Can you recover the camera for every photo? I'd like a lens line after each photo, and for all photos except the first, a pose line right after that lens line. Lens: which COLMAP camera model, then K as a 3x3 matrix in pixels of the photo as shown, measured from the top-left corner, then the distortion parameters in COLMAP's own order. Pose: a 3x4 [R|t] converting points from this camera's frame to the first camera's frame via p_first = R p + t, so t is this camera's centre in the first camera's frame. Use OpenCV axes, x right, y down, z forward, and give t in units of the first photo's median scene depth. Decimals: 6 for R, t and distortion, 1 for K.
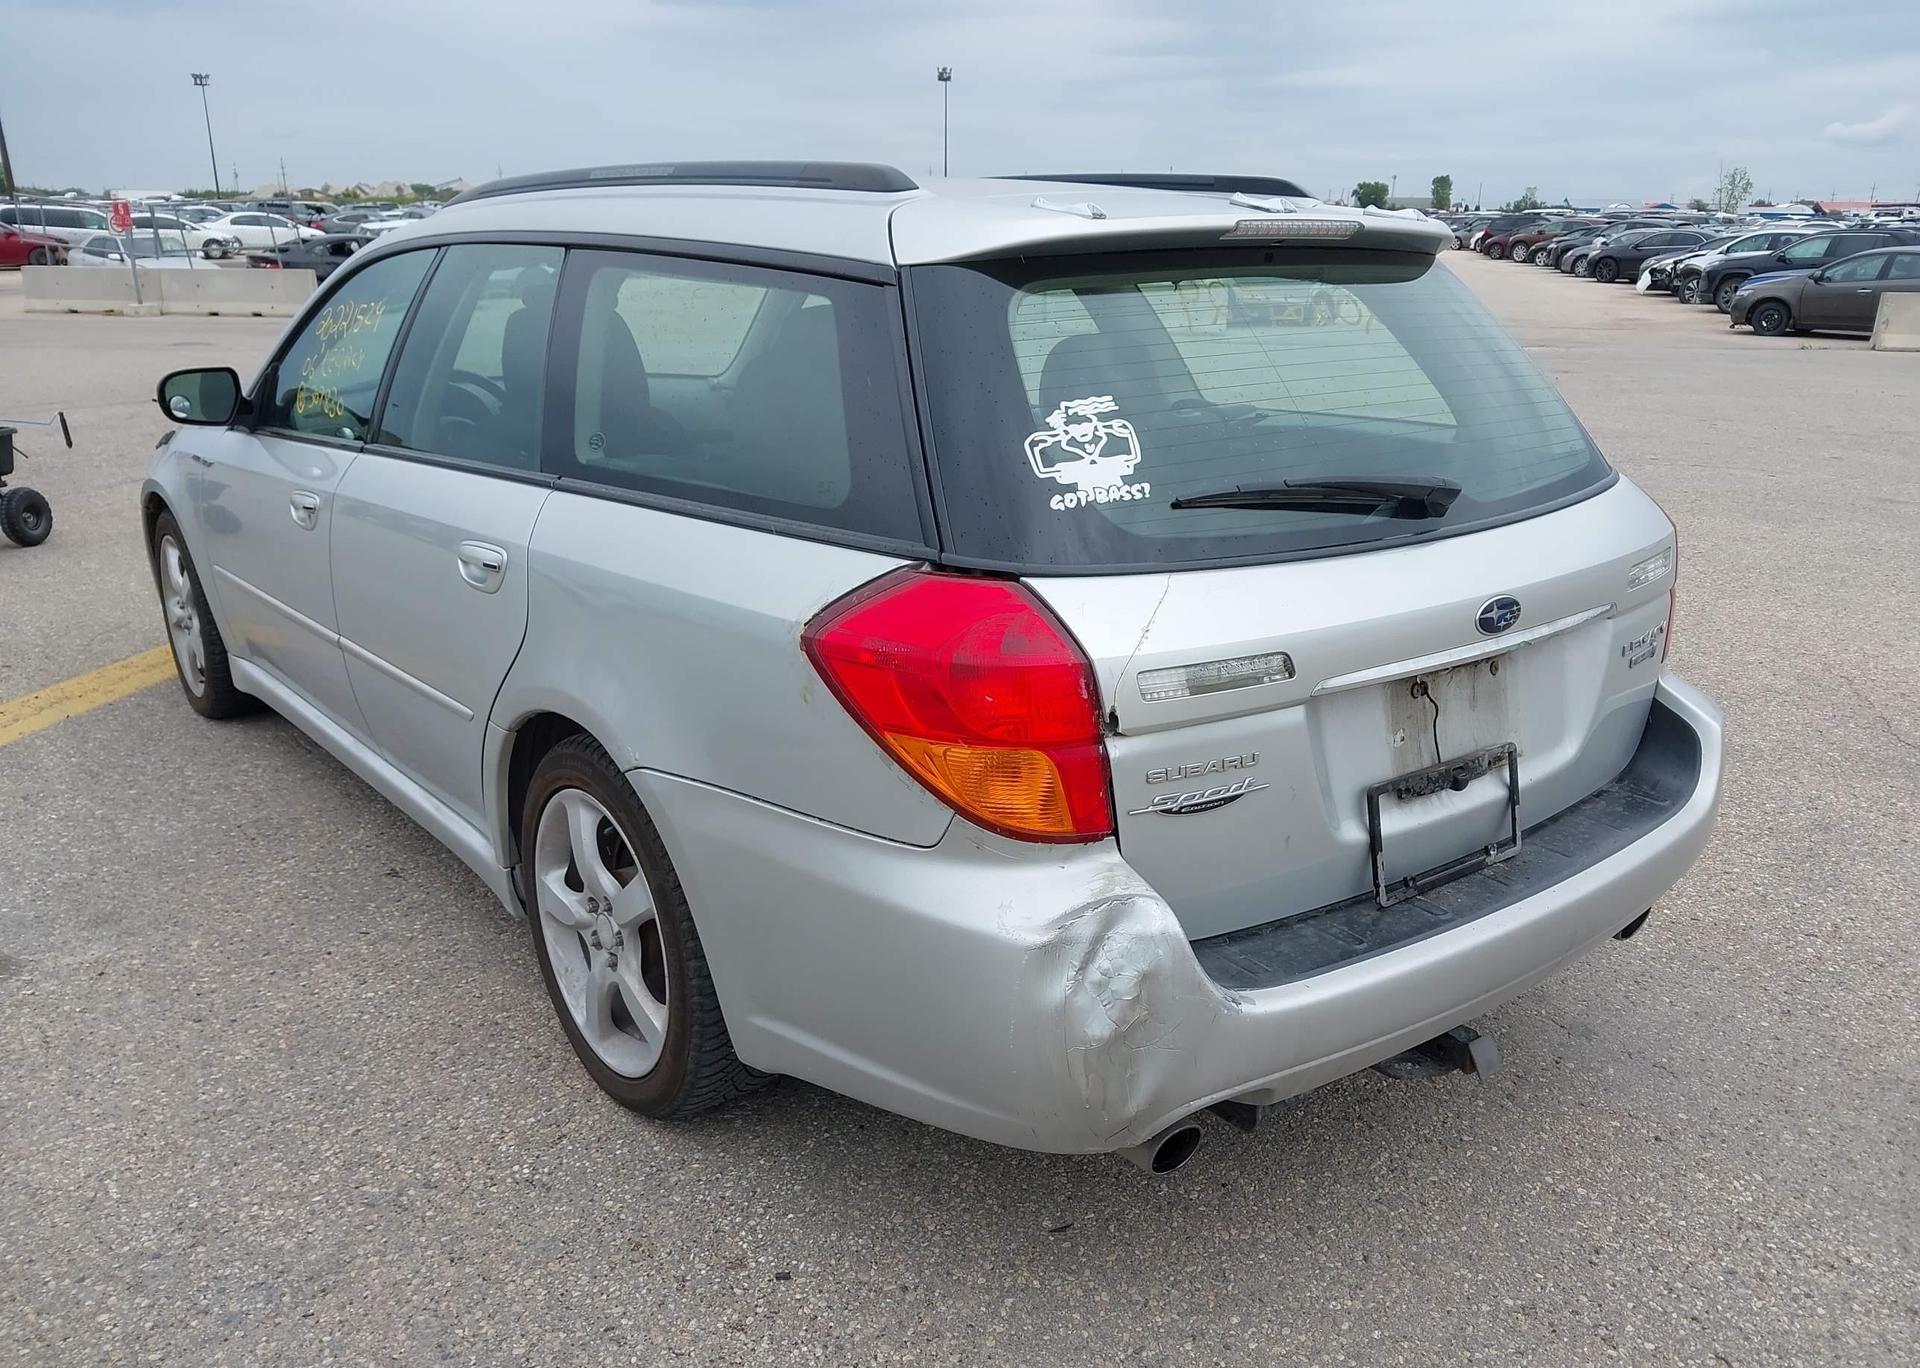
lens RADIAL K [[1532.9, 0, 964.2], [0, 1532.9, 714.6], [0, 0, 1]] dist [0.017775, -0.021123]
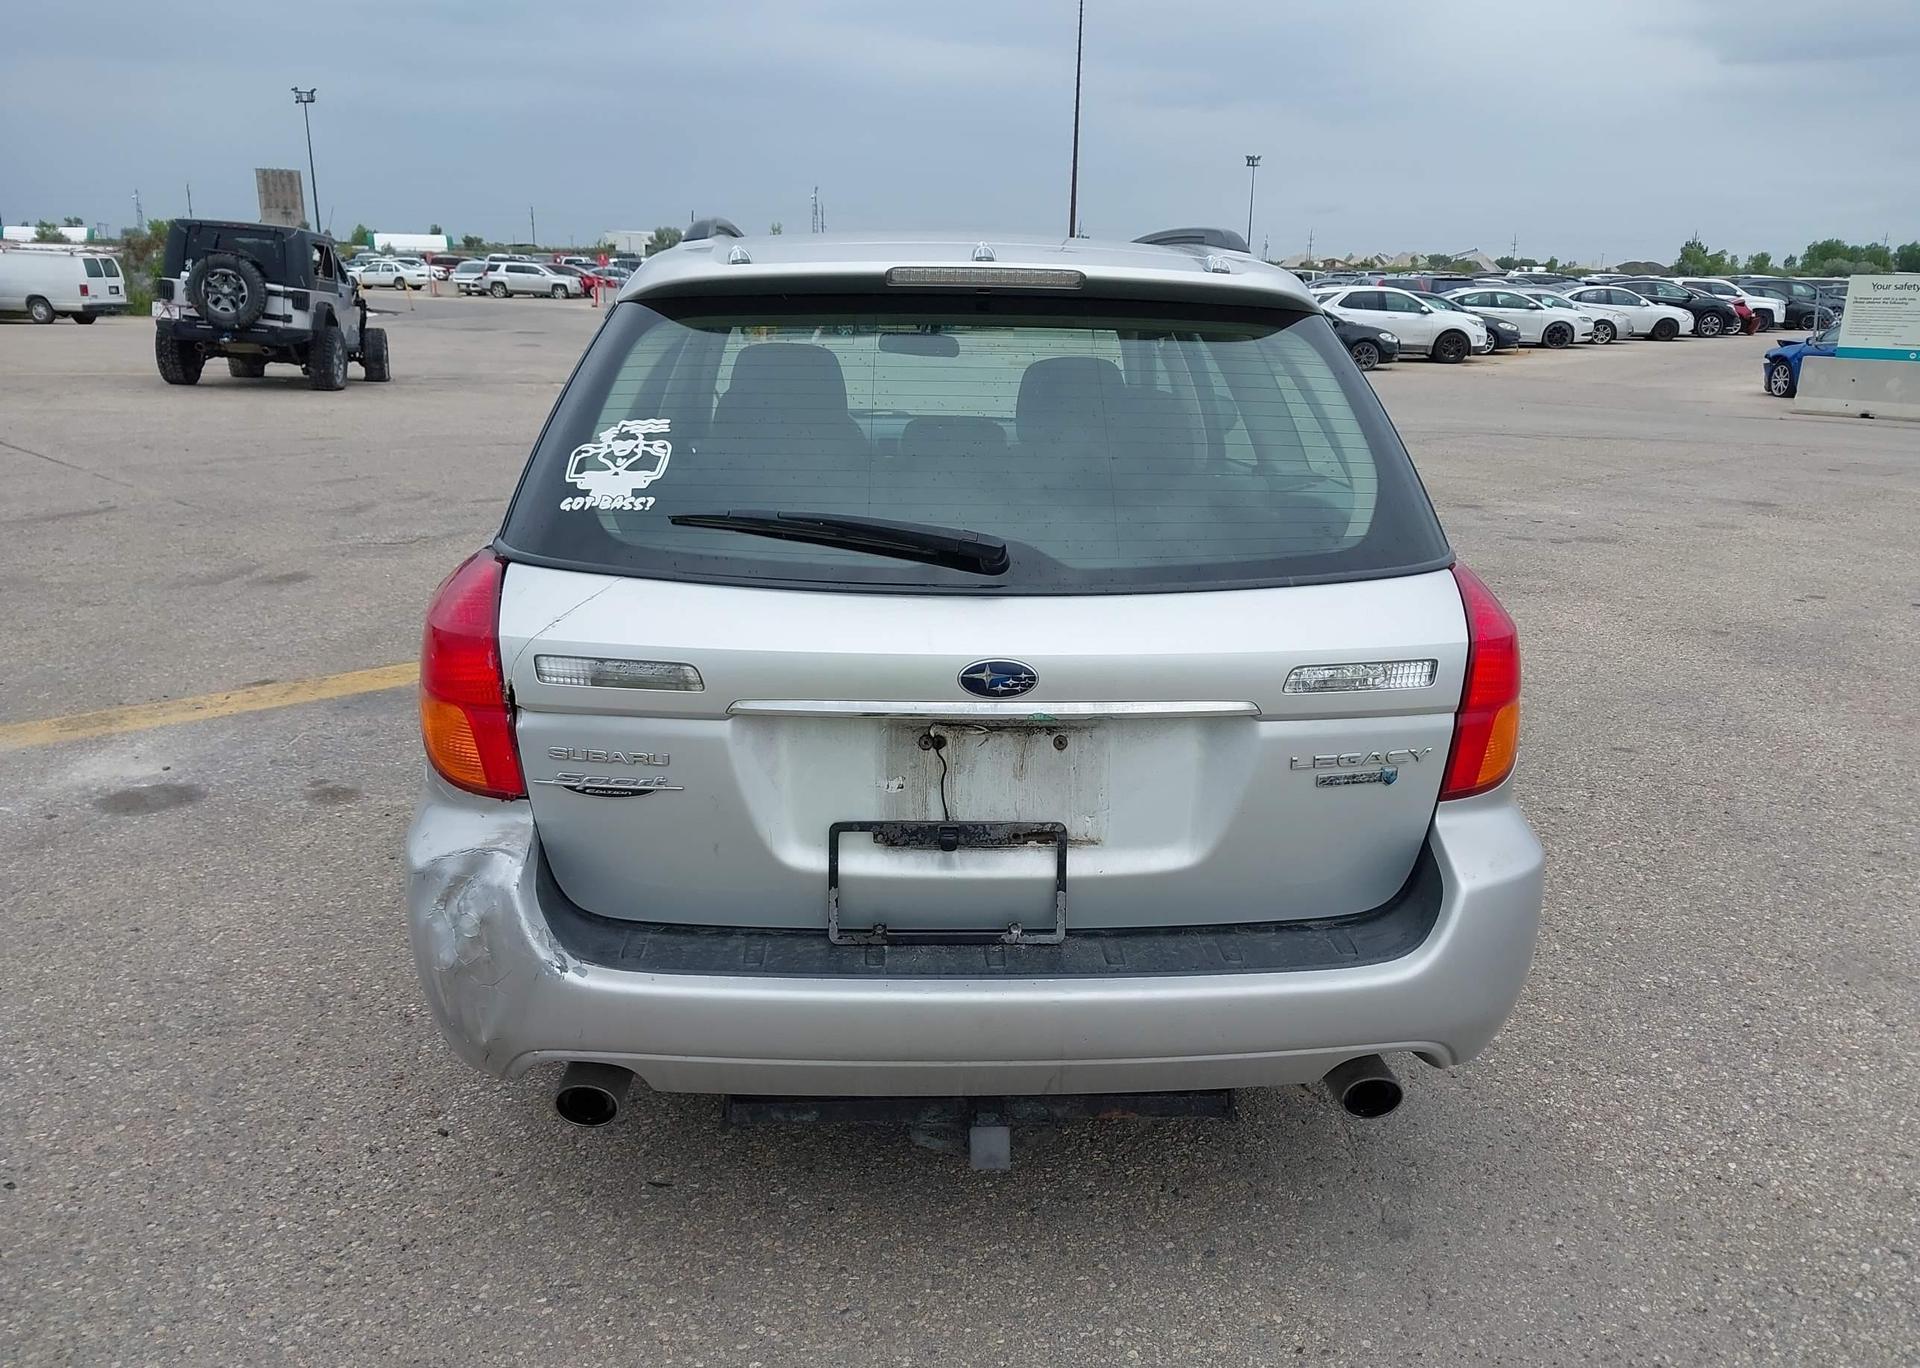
lens RADIAL K [[1532.9, 0, 961.4], [0, 1532.9, 714.0], [0, 0, 1]] dist [0.017775, -0.021123]
pose [[0.817678, 0.167578, -0.550745, 0.802053], [-0.190379, 0.981580, 0.016019, -0.050078], [0.543284, 0.091752, 0.834520, 0.185911]]
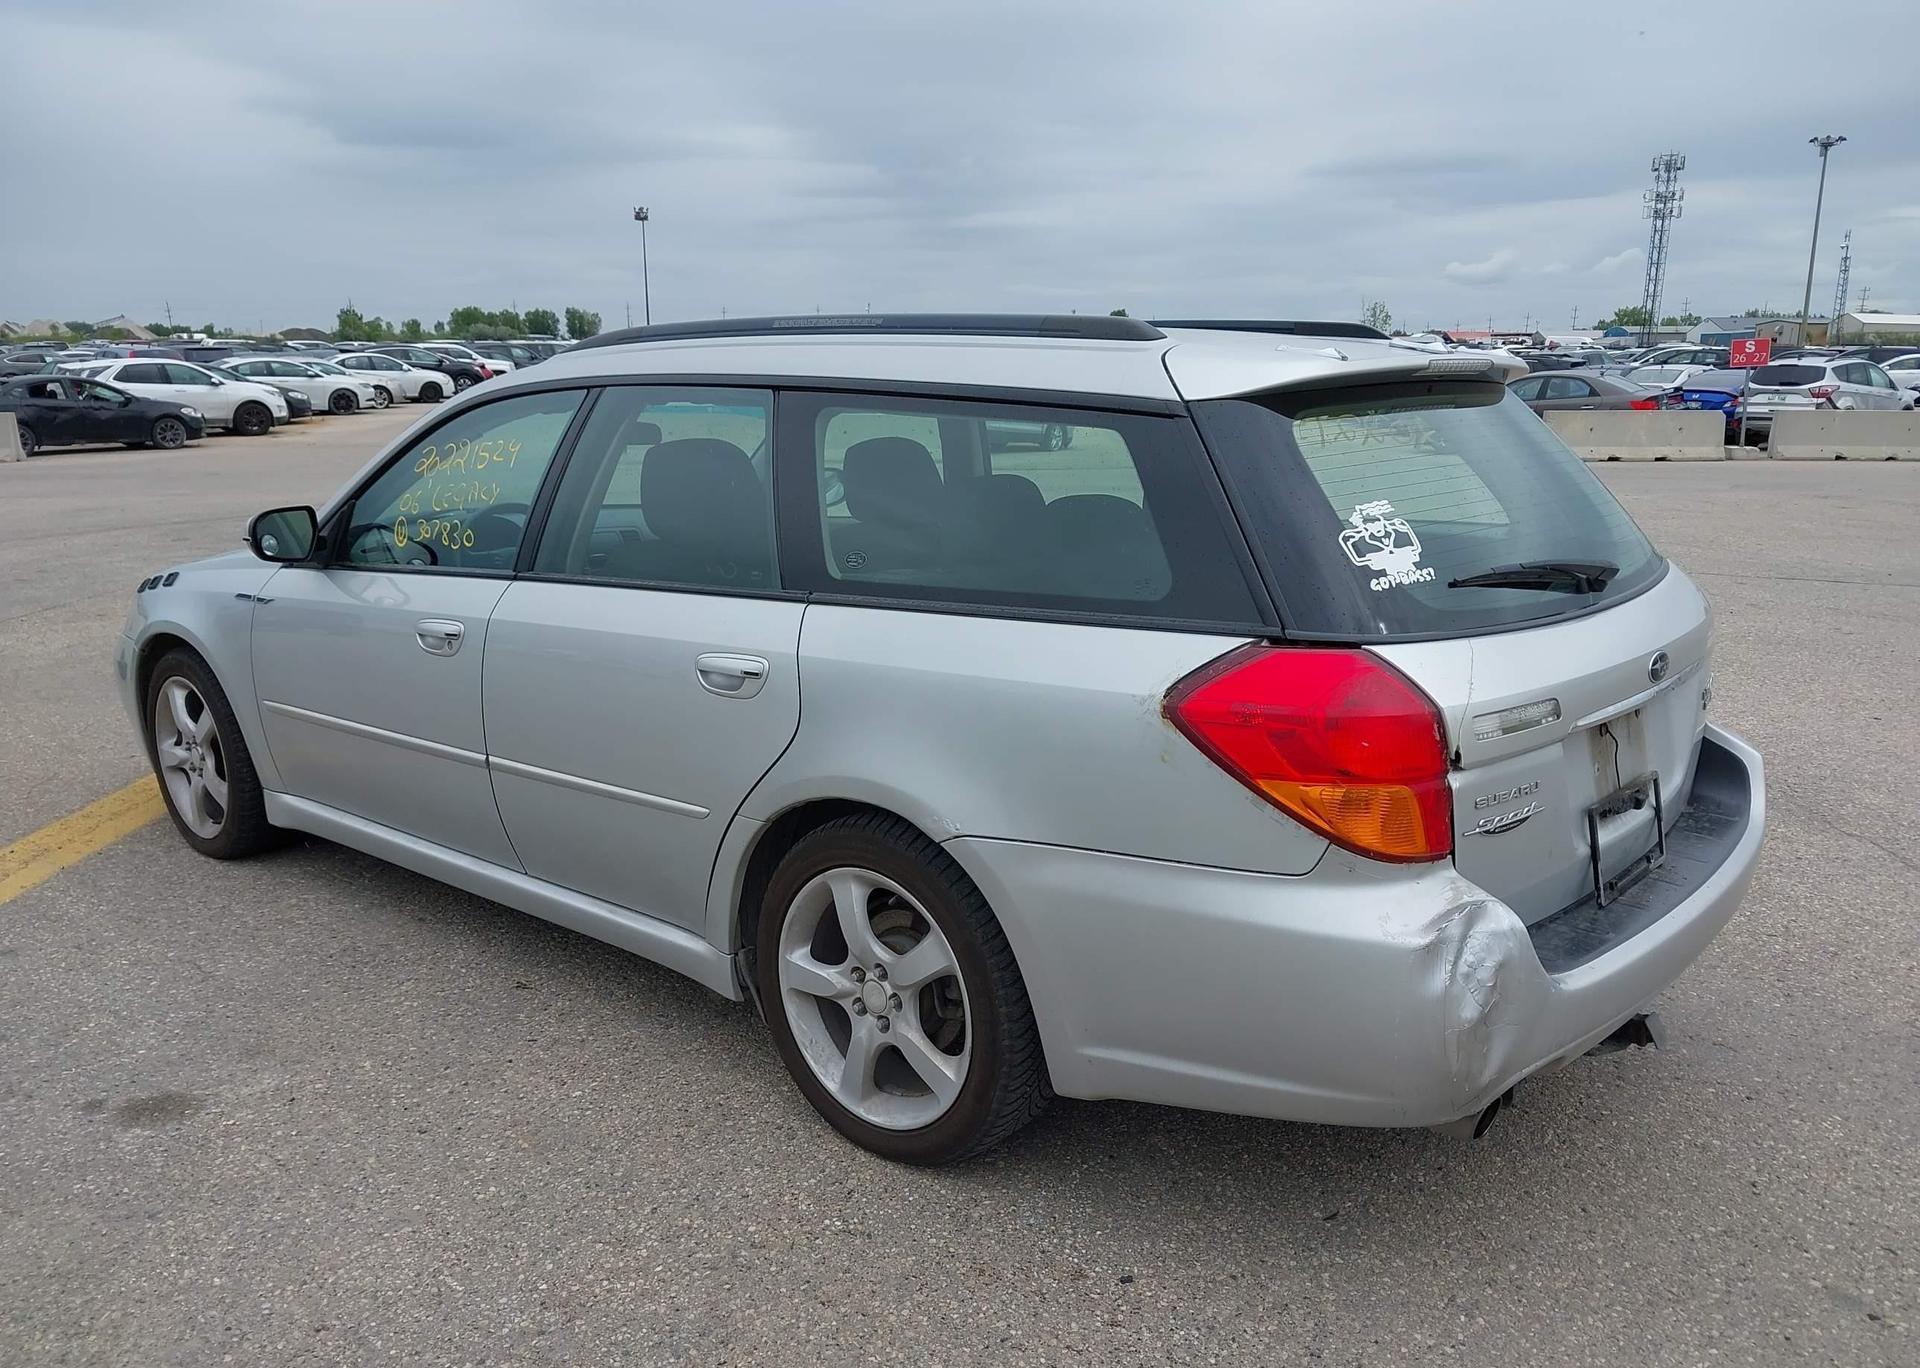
lens RADIAL K [[1532.9, 0, 962.7], [0, 1532.9, 696.5], [0, 0, 1]] dist [0.017775, -0.021123]
pose [[0.982263, -0.049322, 0.180906, -0.415238], [0.065581, 0.994218, -0.085023, 0.028627], [-0.175666, 0.095379, 0.979818, -0.121575]]
